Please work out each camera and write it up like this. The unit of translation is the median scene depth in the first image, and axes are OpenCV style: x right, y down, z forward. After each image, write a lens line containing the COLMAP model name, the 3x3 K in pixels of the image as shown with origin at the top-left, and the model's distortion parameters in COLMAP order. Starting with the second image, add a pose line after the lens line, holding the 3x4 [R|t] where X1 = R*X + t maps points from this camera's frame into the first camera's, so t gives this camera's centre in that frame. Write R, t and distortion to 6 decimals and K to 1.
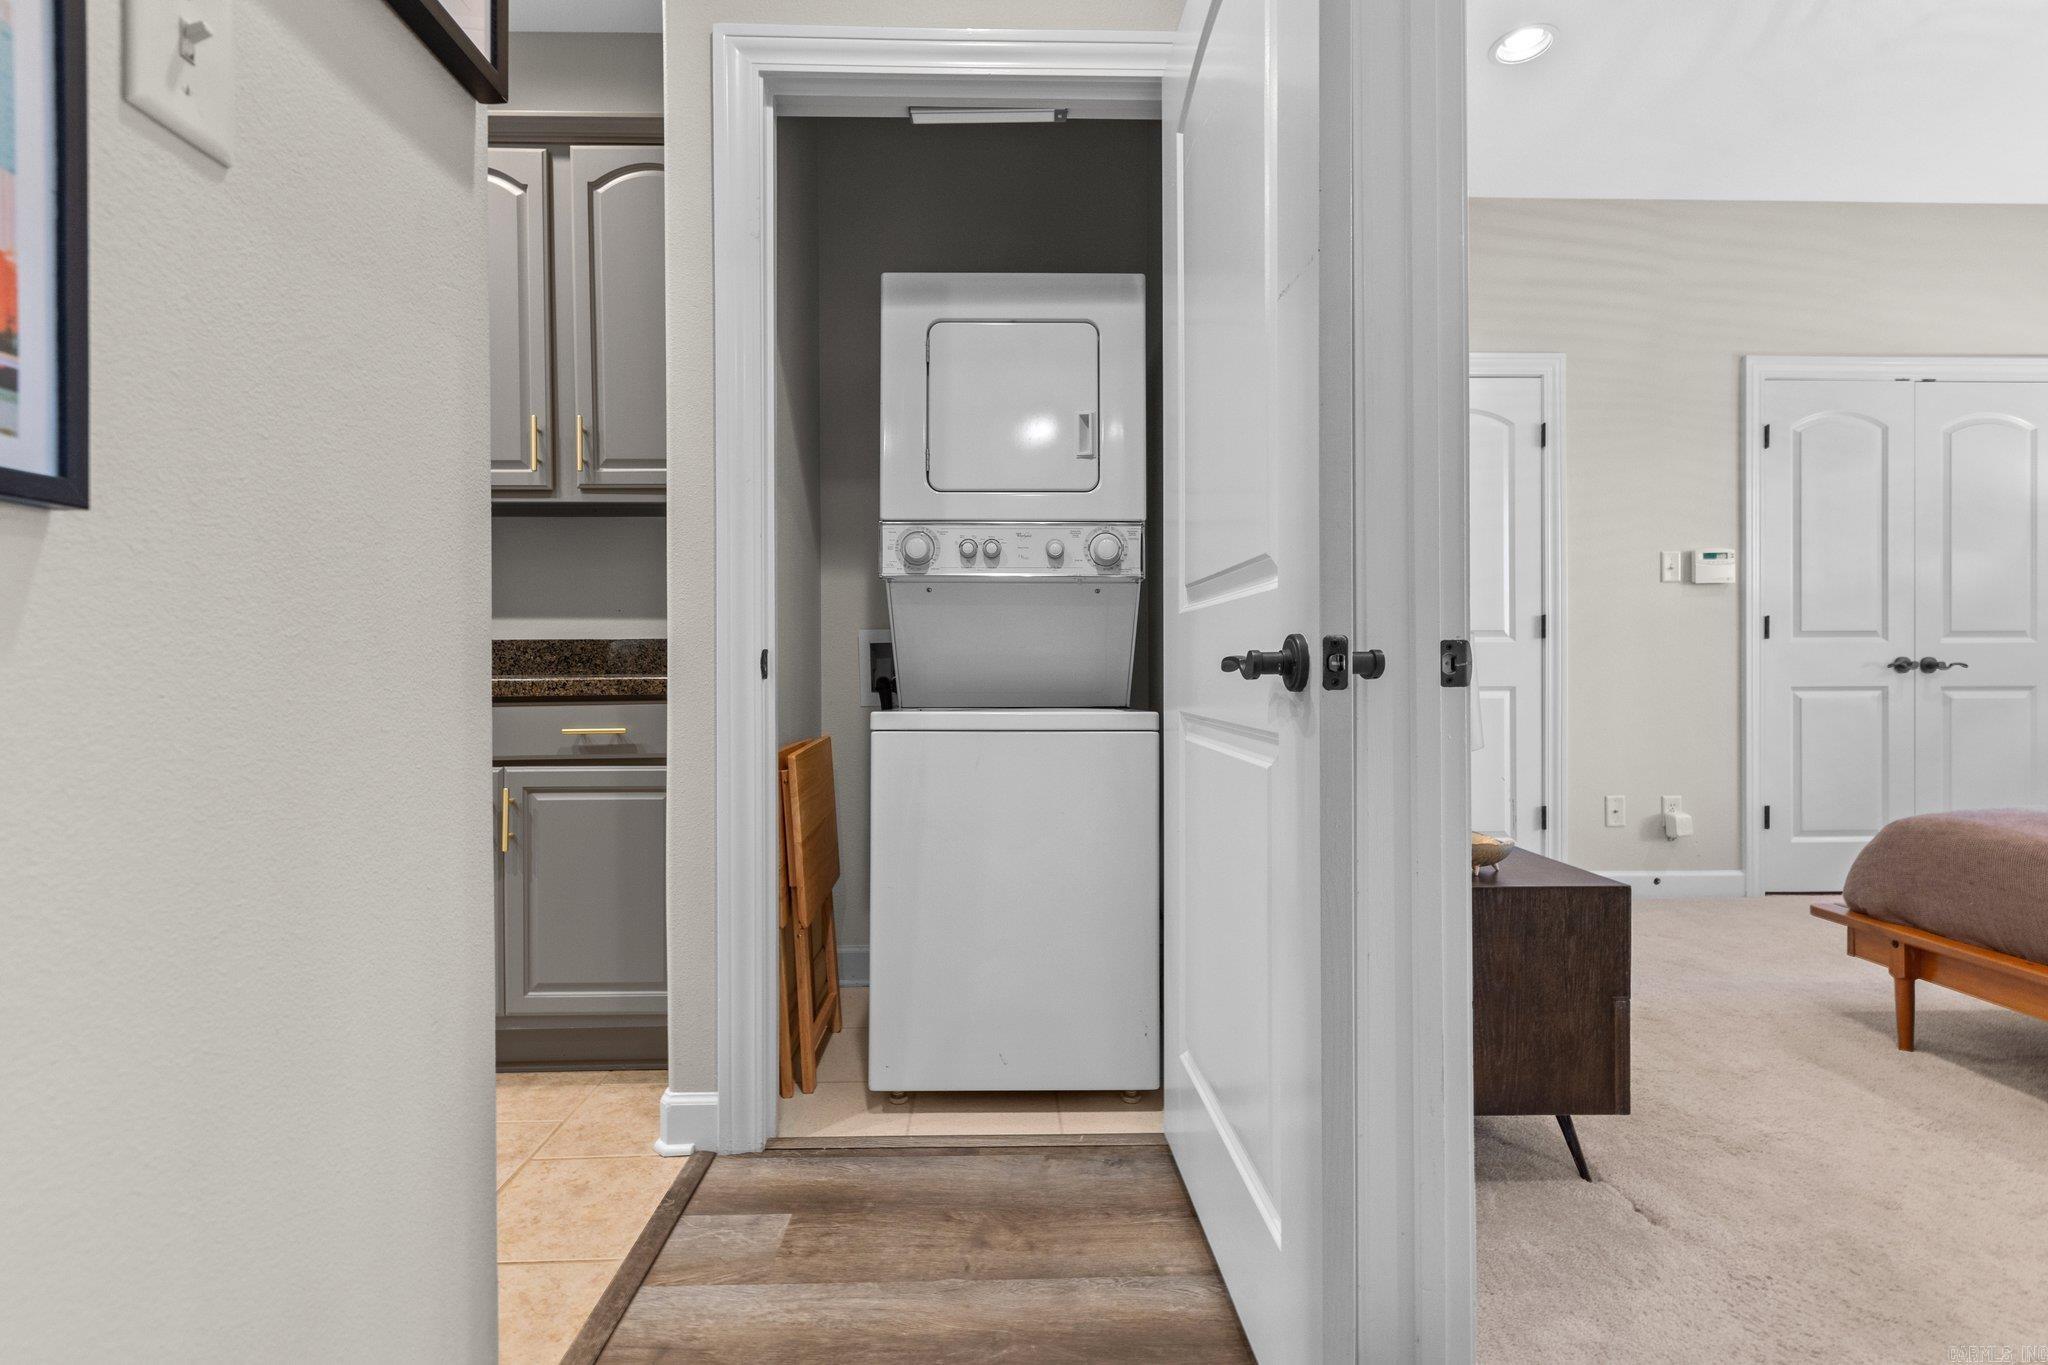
lens RADIAL K [[933.3, 0, 1021.5], [0, 933.3, 668.3], [0, 0, 1]] dist [0.002869, -0.000357]
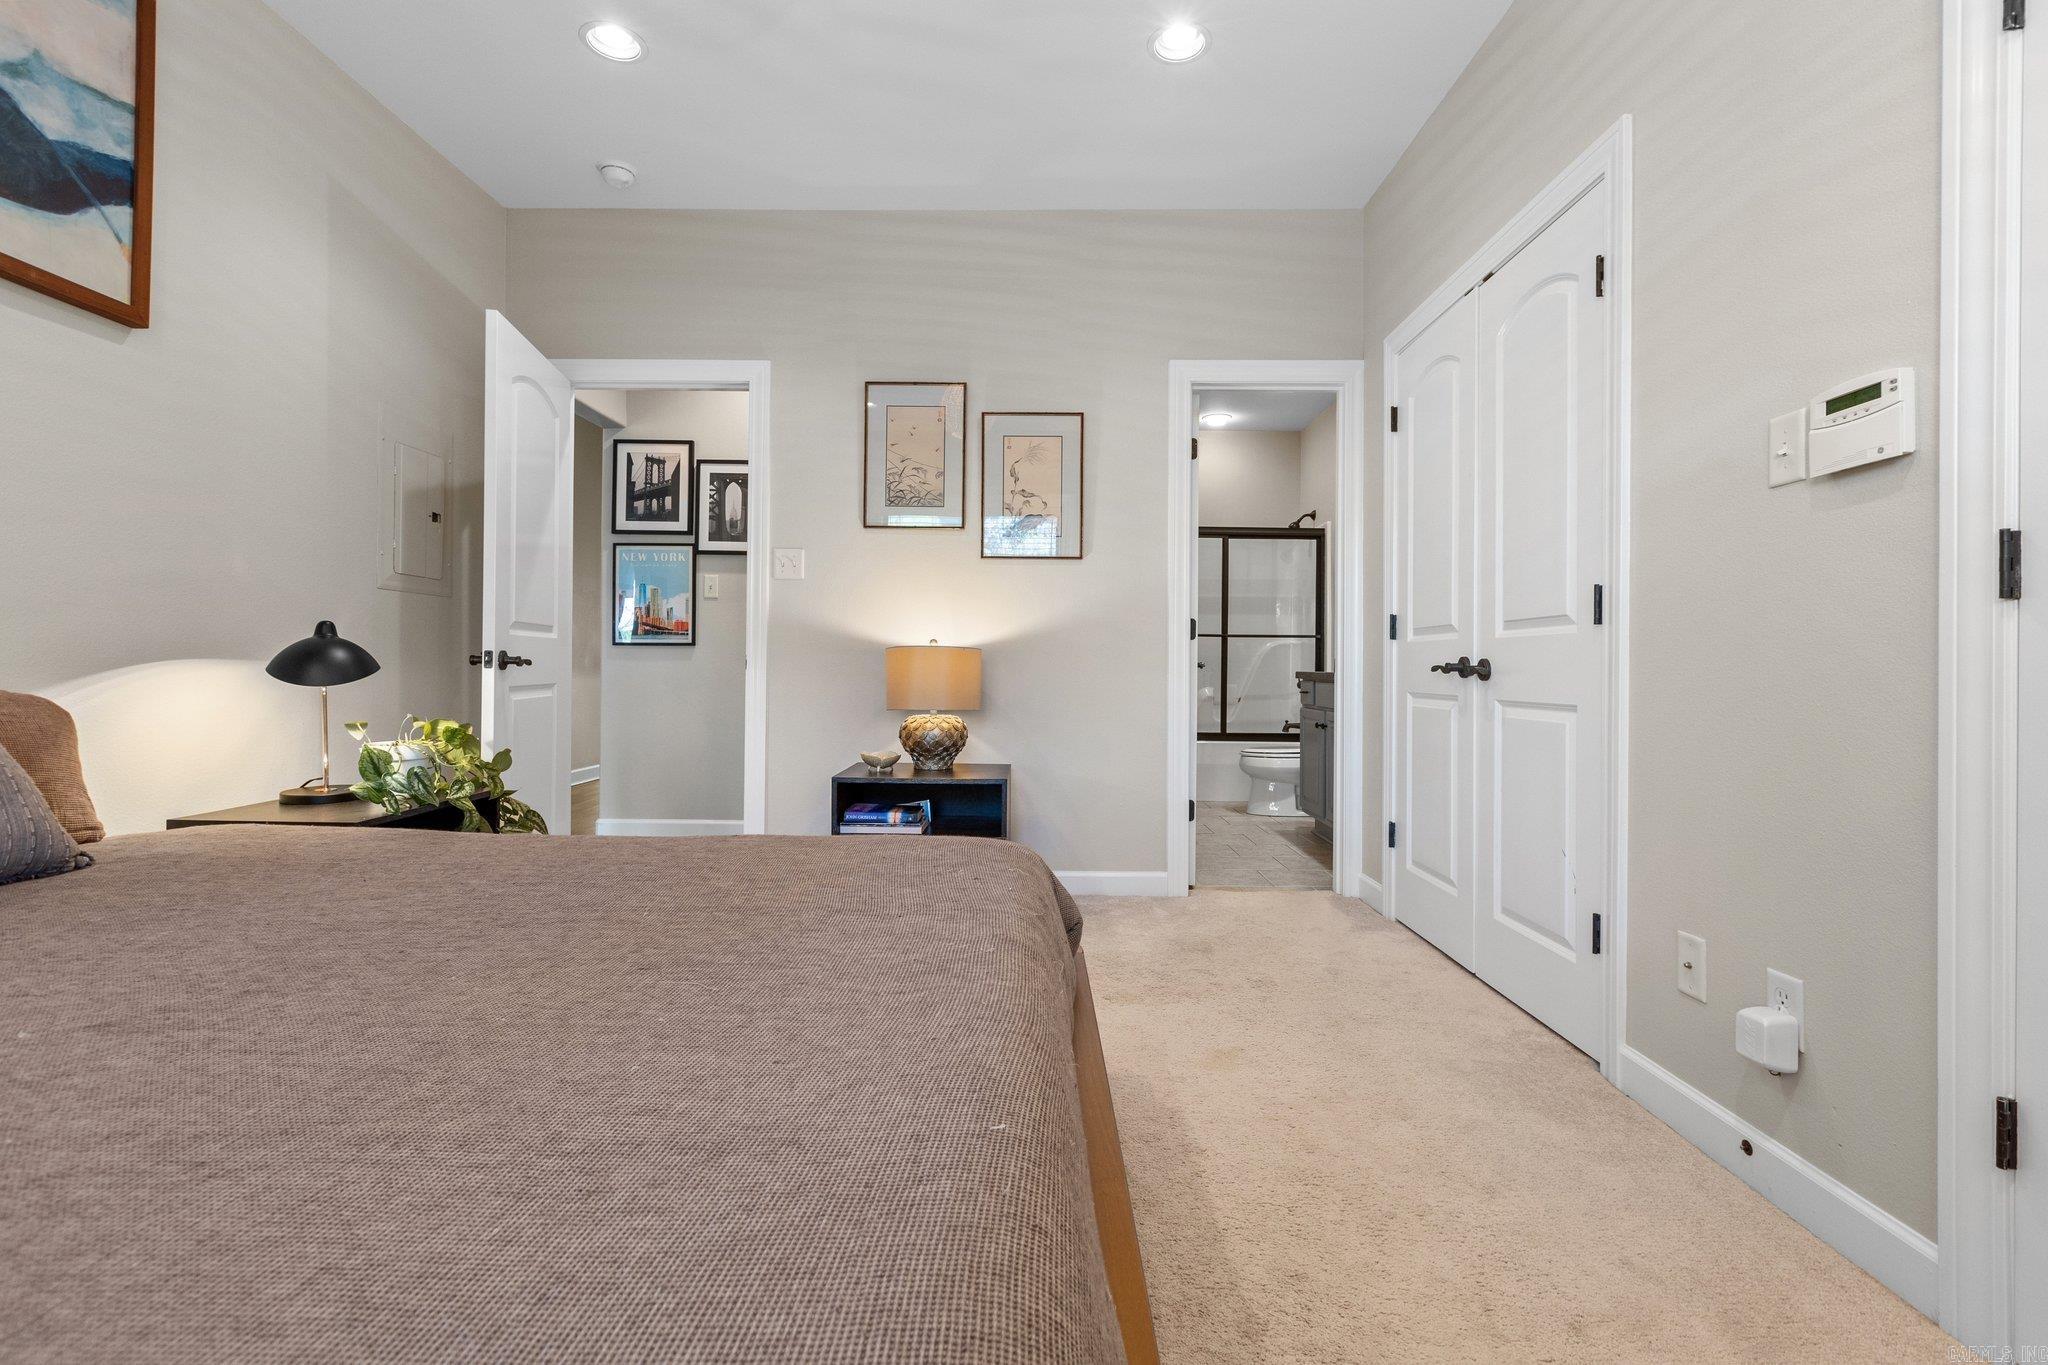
lens RADIAL K [[933.3, 0, 1021.5], [0, 933.3, 668.3], [0, 0, 1]] dist [0.002869, -0.000357]
pose [[-0.050416, 0.005225, -0.998715, 1.182646], [-0.011146, 0.999921, 0.005794, -0.004660], [0.998666, 0.011424, -0.050353, 0.684288]]
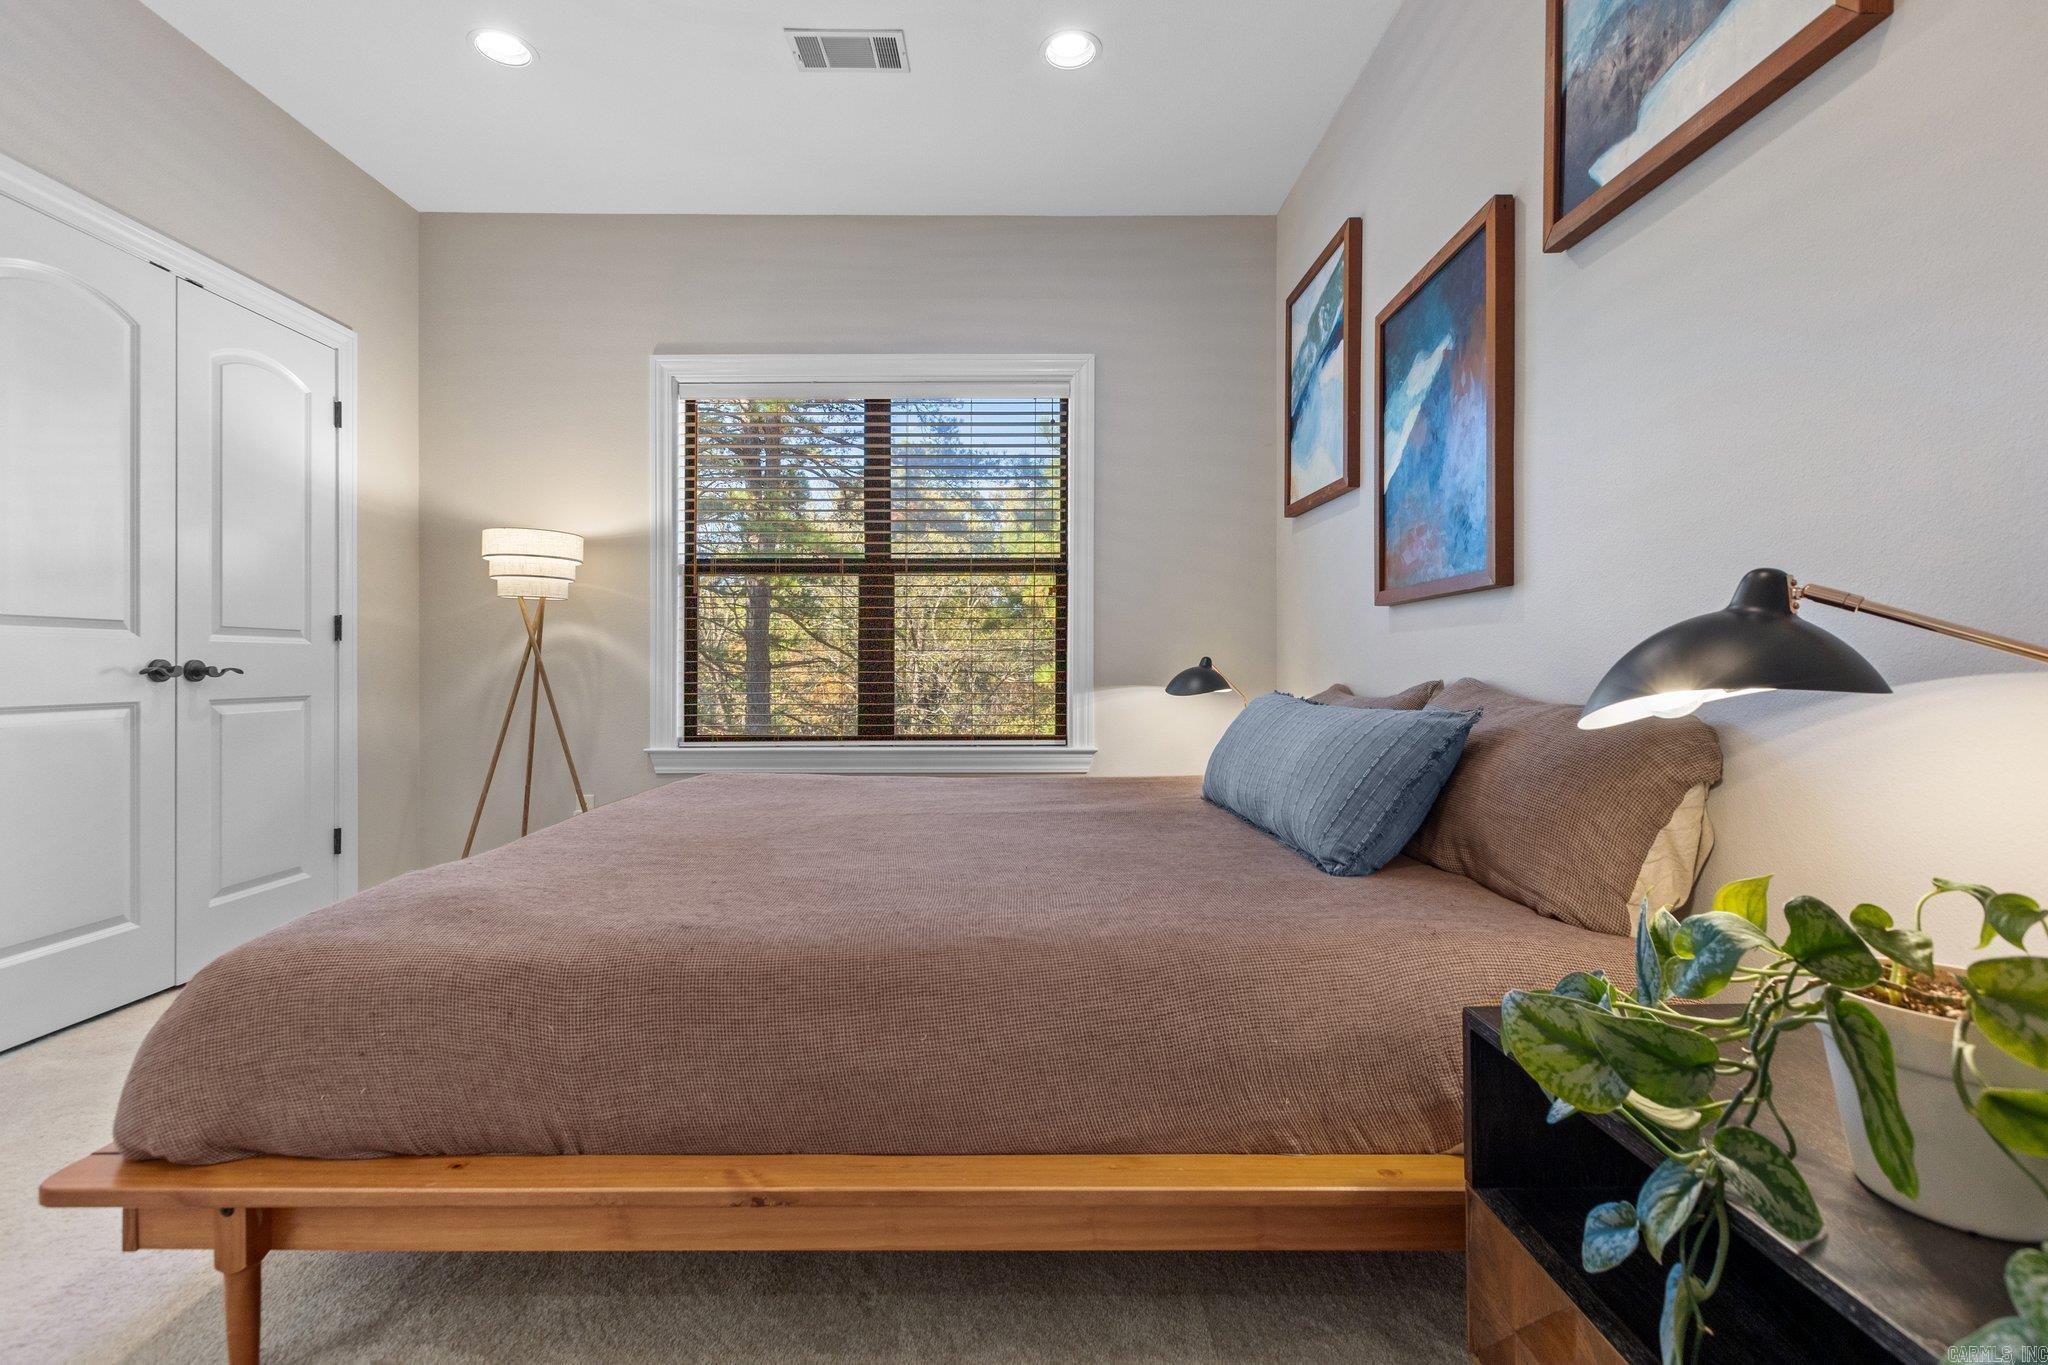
lens RADIAL K [[923.3, 0, 1025.5], [0, 923.3, 665.3], [0, 0, 1]] dist [0.001807, 0.000226]
pose [[0.026702, 0.004260, 0.999634, 0.267345], [0.004725, 0.999979, -0.004388, -0.001831], [-0.999632, 0.004841, 0.026681, 0.335766]]
